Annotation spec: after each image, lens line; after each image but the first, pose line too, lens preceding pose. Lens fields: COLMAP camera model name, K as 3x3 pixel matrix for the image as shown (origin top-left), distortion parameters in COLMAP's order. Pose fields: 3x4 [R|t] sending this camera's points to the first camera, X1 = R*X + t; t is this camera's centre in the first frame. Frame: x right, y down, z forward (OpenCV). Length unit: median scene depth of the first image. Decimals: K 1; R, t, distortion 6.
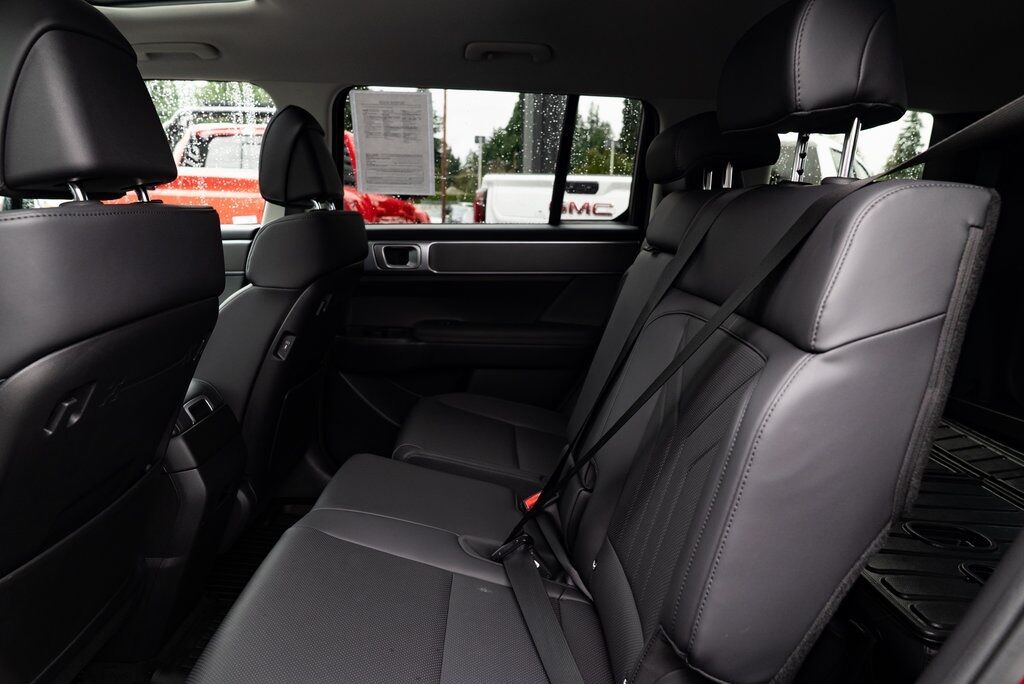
lens RADIAL K [[692.7, 0, 512.0], [0, 692.7, 338.3], [0, 0, 1]] dist [-0.038314, 0.025607]
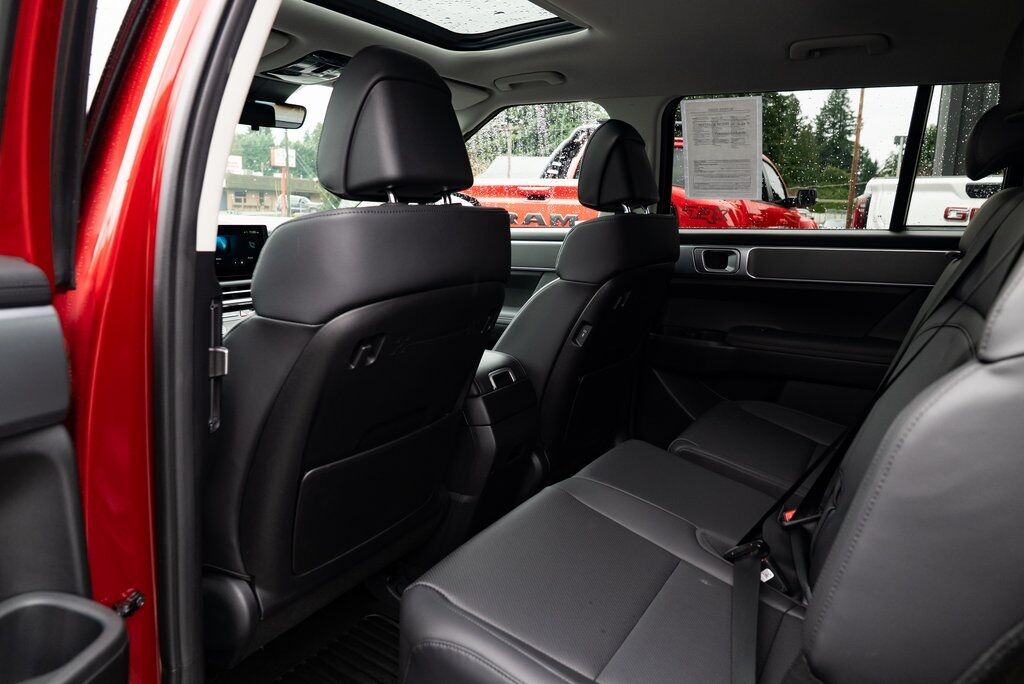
lens RADIAL K [[692.7, 0, 512.0], [0, 692.7, 338.3], [0, 0, 1]] dist [-0.038314, 0.025607]
pose [[0.853342, 0.085816, -0.514240, 0.144910], [-0.092464, 0.995635, 0.012713, 0.013443], [0.513086, 0.036701, 0.857552, -0.023365]]
